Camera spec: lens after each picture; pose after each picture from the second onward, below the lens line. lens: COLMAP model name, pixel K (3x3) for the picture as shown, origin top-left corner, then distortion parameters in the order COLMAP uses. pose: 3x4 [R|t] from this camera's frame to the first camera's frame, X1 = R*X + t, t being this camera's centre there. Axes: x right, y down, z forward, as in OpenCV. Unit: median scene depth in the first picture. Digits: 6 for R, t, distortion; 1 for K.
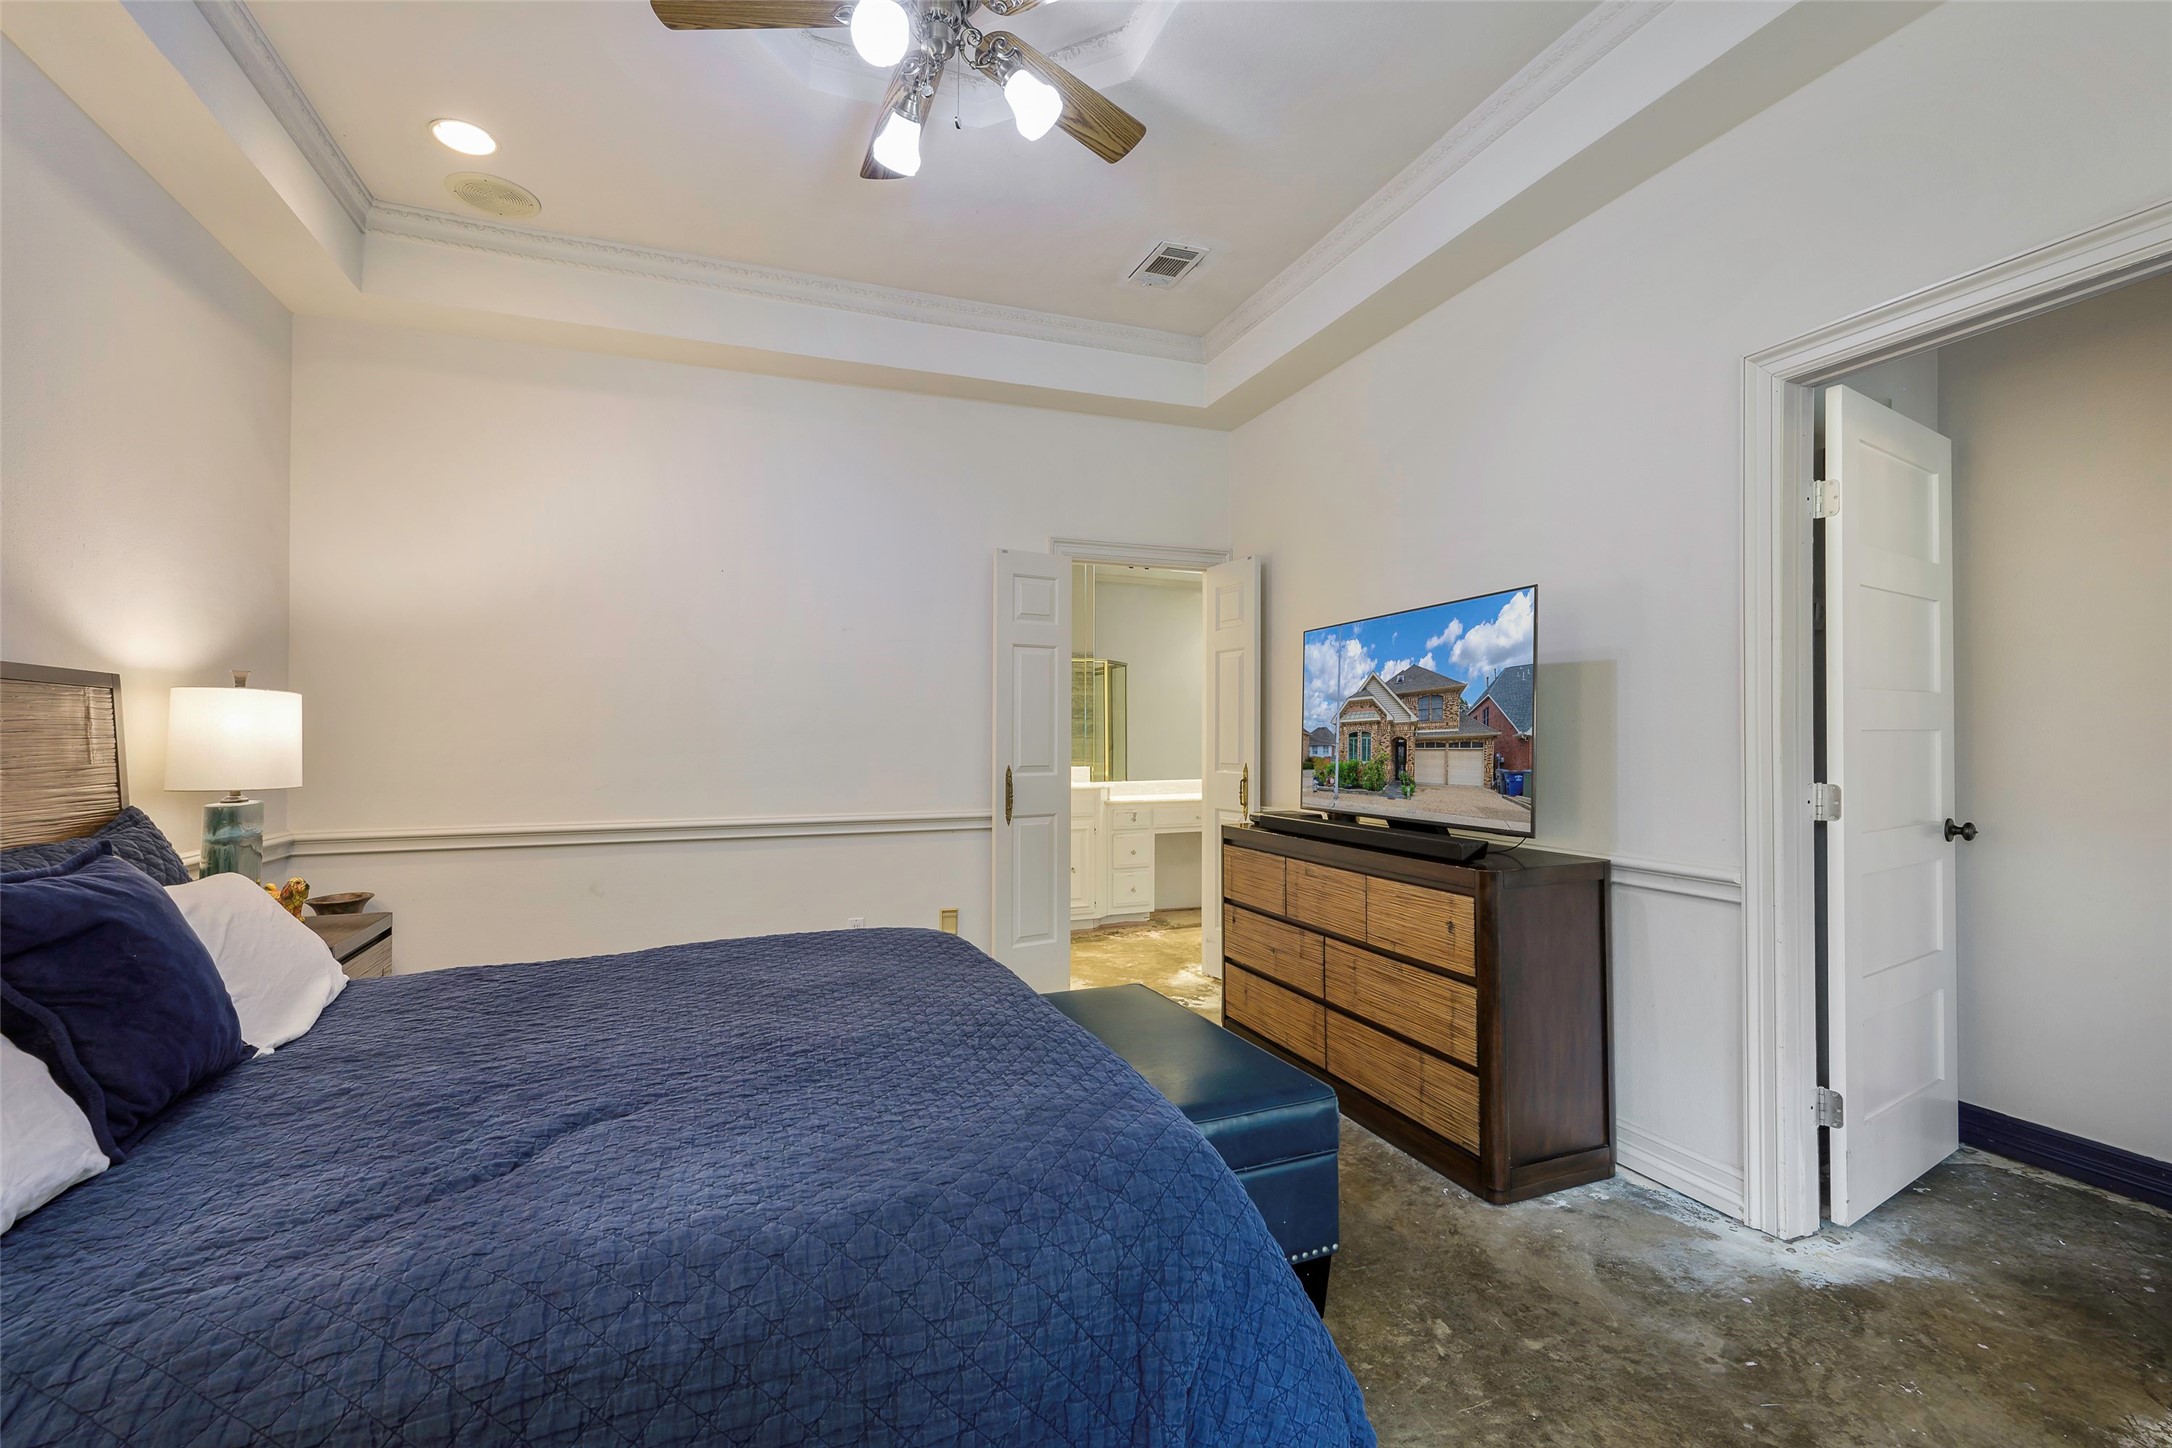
lens RADIAL K [[943.7, 0, 1086.0], [0, 943.7, 724.0], [0, 0, 1]] dist [-0.000110, -0.000097]
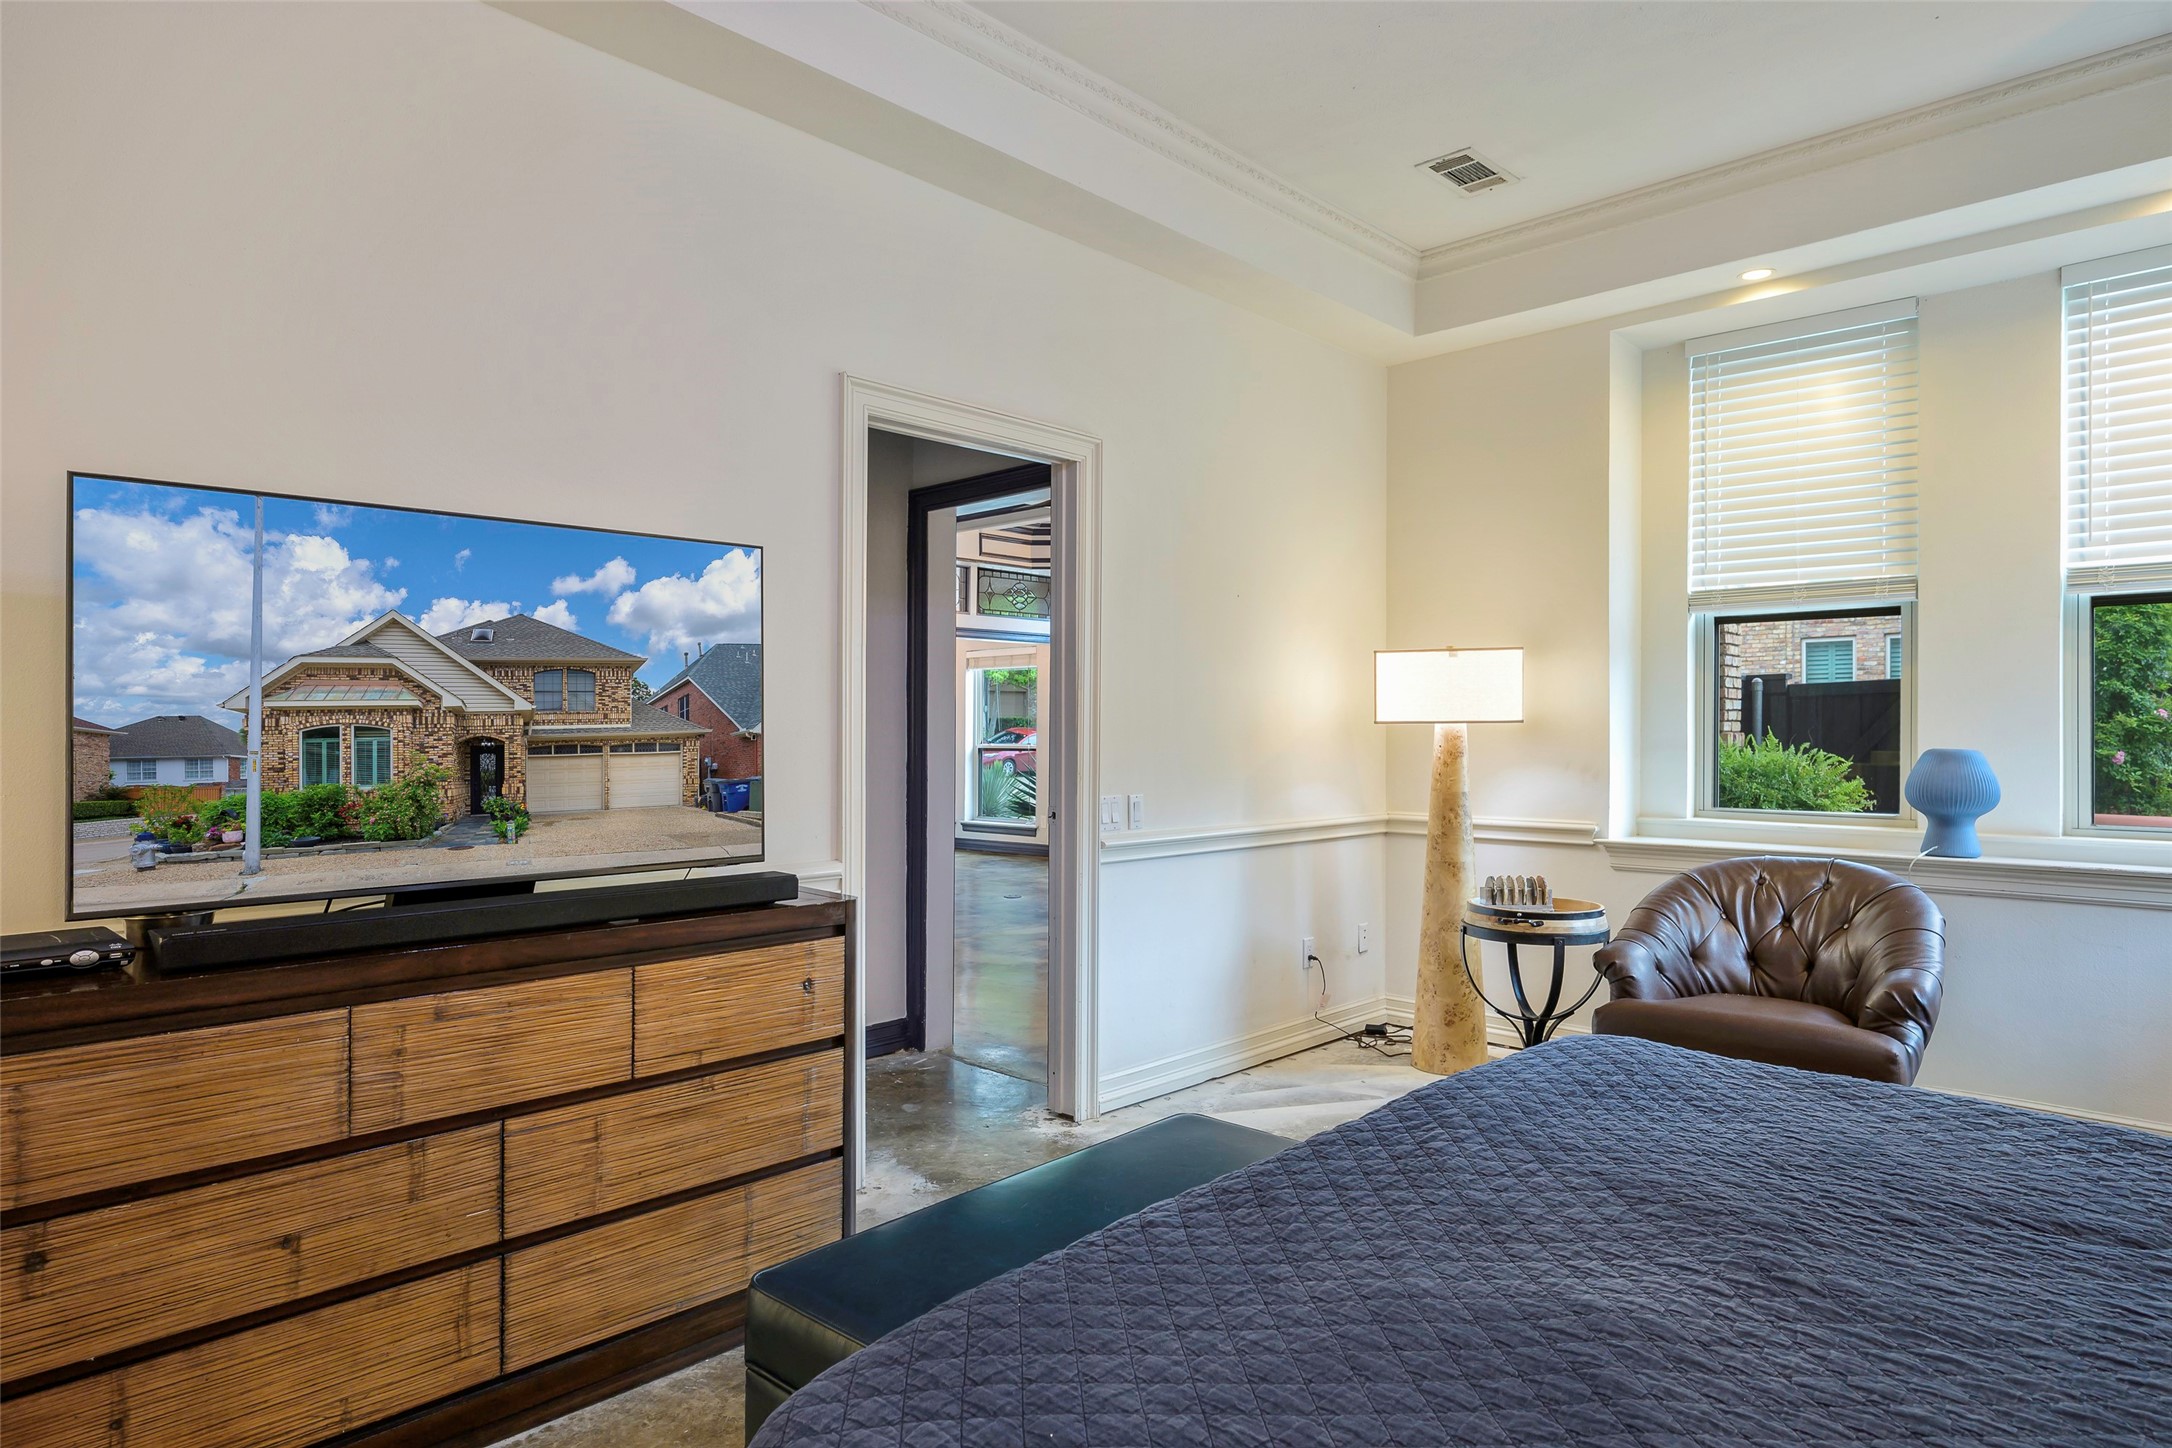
lens RADIAL K [[1266.1, 0, 1086.0], [0, 1266.1, 724.0], [0, 0, 1]] dist [-0.001379, -0.000515]
pose [[-0.423238, 0.003383, 0.906012, -0.519207], [-0.010784, 0.999903, -0.008771, 0.008938], [-0.905955, -0.013483, -0.423160, 1.010012]]
